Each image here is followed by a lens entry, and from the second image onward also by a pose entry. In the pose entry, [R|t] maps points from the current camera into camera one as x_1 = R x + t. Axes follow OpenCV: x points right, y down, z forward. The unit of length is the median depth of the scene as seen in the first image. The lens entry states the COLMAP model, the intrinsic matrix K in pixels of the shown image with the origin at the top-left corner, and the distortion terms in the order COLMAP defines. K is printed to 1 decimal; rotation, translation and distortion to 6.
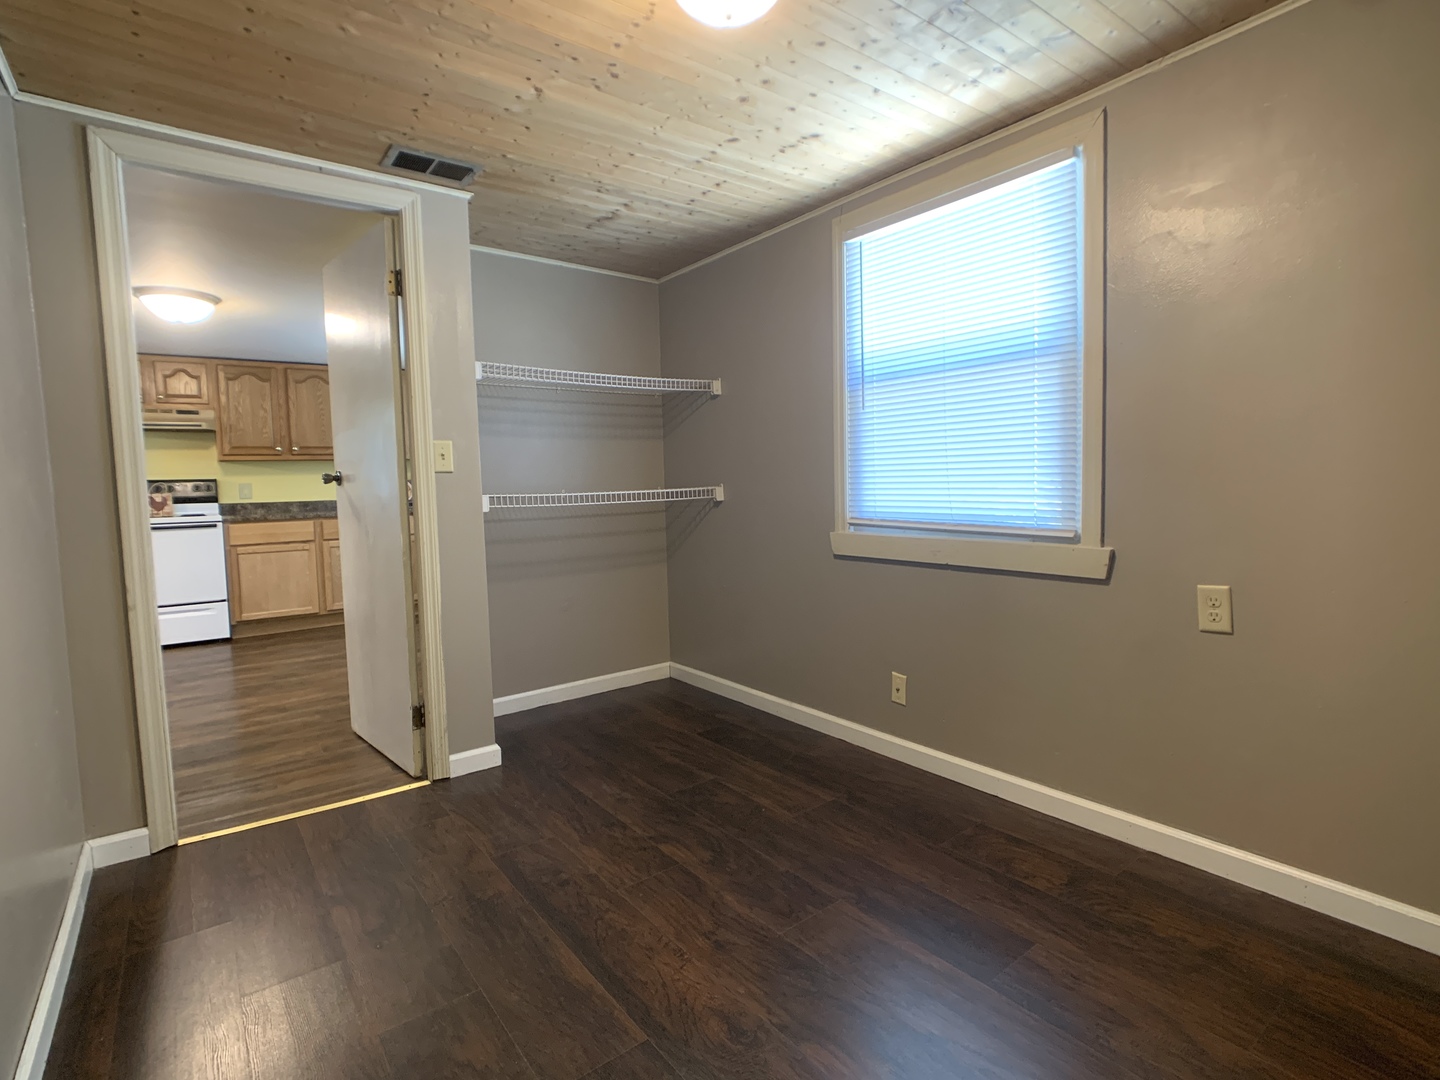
lens RADIAL K [[701.5, 0, 710.6], [0, 701.5, 524.7], [0, 0, 1]] dist [-0.028845, 0.011564]
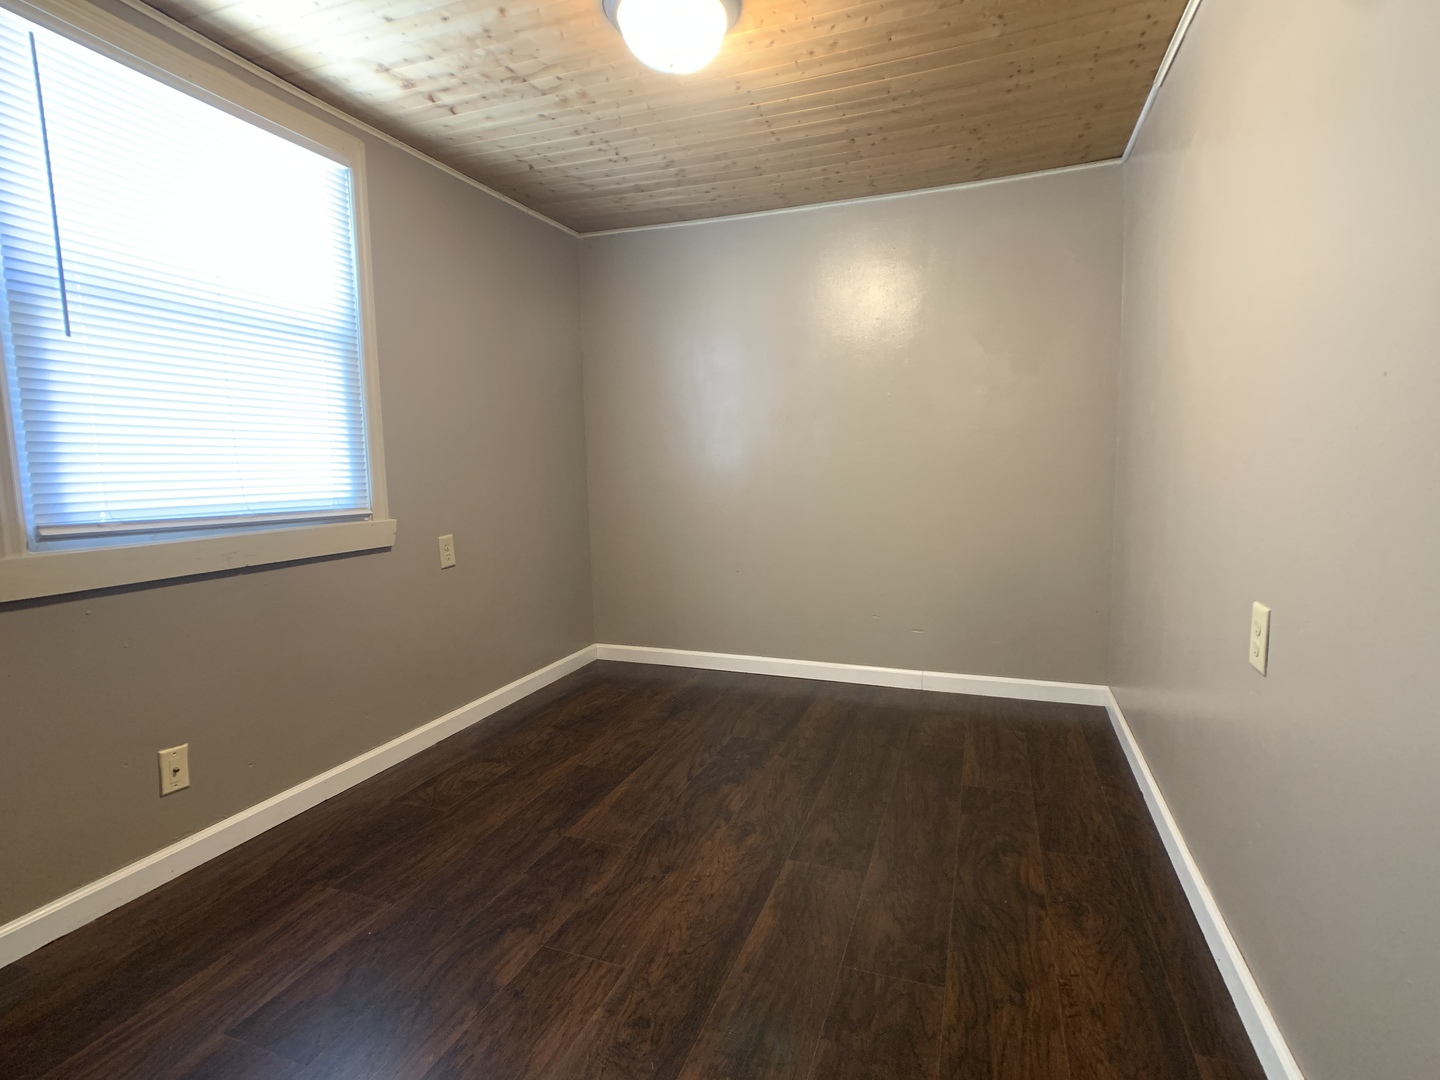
lens RADIAL K [[701.5, 0, 735.2], [0, 701.5, 538.2], [0, 0, 1]] dist [-0.028845, 0.011564]
pose [[-0.542006, -0.052041, 0.838762, -0.812657], [0.086501, 0.989325, 0.117279, -0.026013], [-0.835911, 0.136120, -0.531718, 1.232641]]
